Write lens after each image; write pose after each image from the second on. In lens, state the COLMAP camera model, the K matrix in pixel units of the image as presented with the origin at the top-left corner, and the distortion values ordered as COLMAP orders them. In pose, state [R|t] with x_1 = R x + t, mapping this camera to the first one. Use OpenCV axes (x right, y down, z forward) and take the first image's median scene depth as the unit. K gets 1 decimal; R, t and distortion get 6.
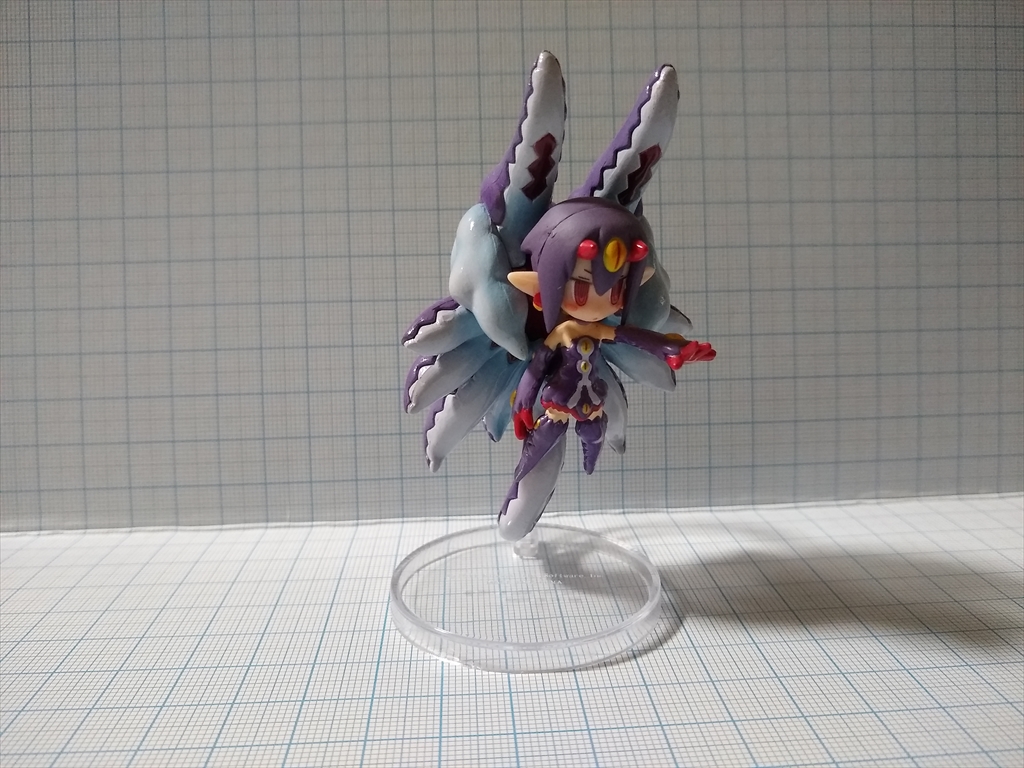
lens RADIAL K [[878.7, 0, 512.0], [0, 878.7, 384.0], [0, 0, 1]] dist [-0.050475, 0.003351]
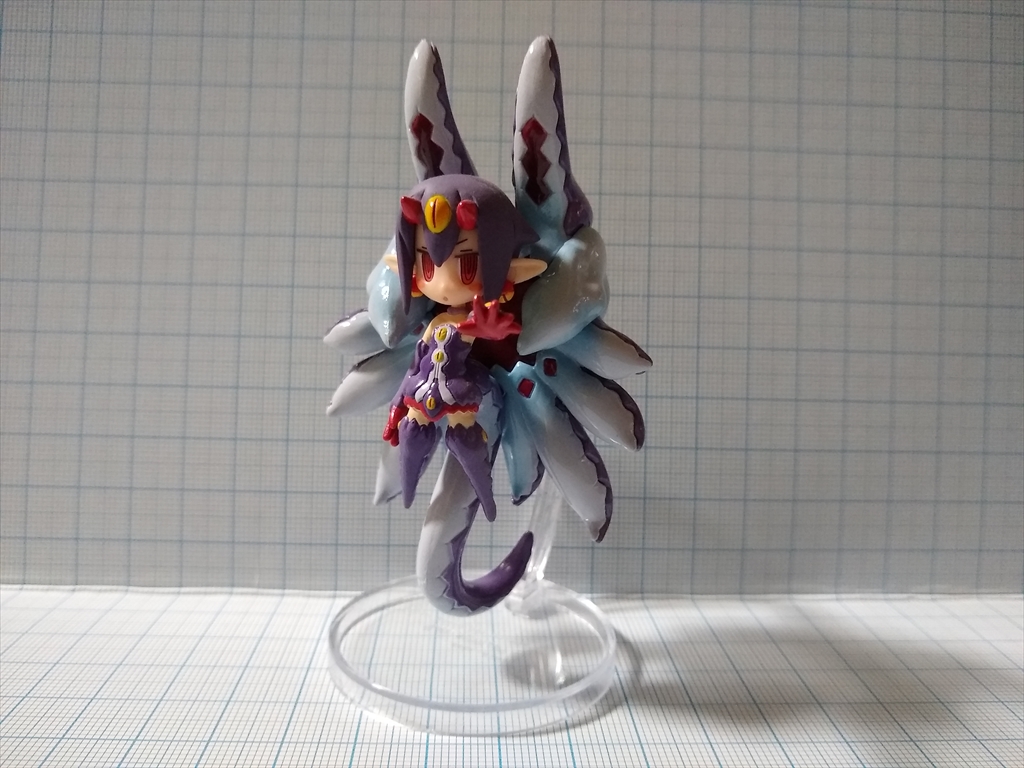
lens RADIAL K [[776.4, 0, 506.8], [0, 776.4, 365.0], [0, 0, 1]] dist [-0.050436, 0.006707]
pose [[0.998595, 0.051855, -0.010928, -0.010060], [-0.052269, 0.997760, -0.041740, -0.044729], [0.008739, 0.042252, 0.999069, 0.229120]]
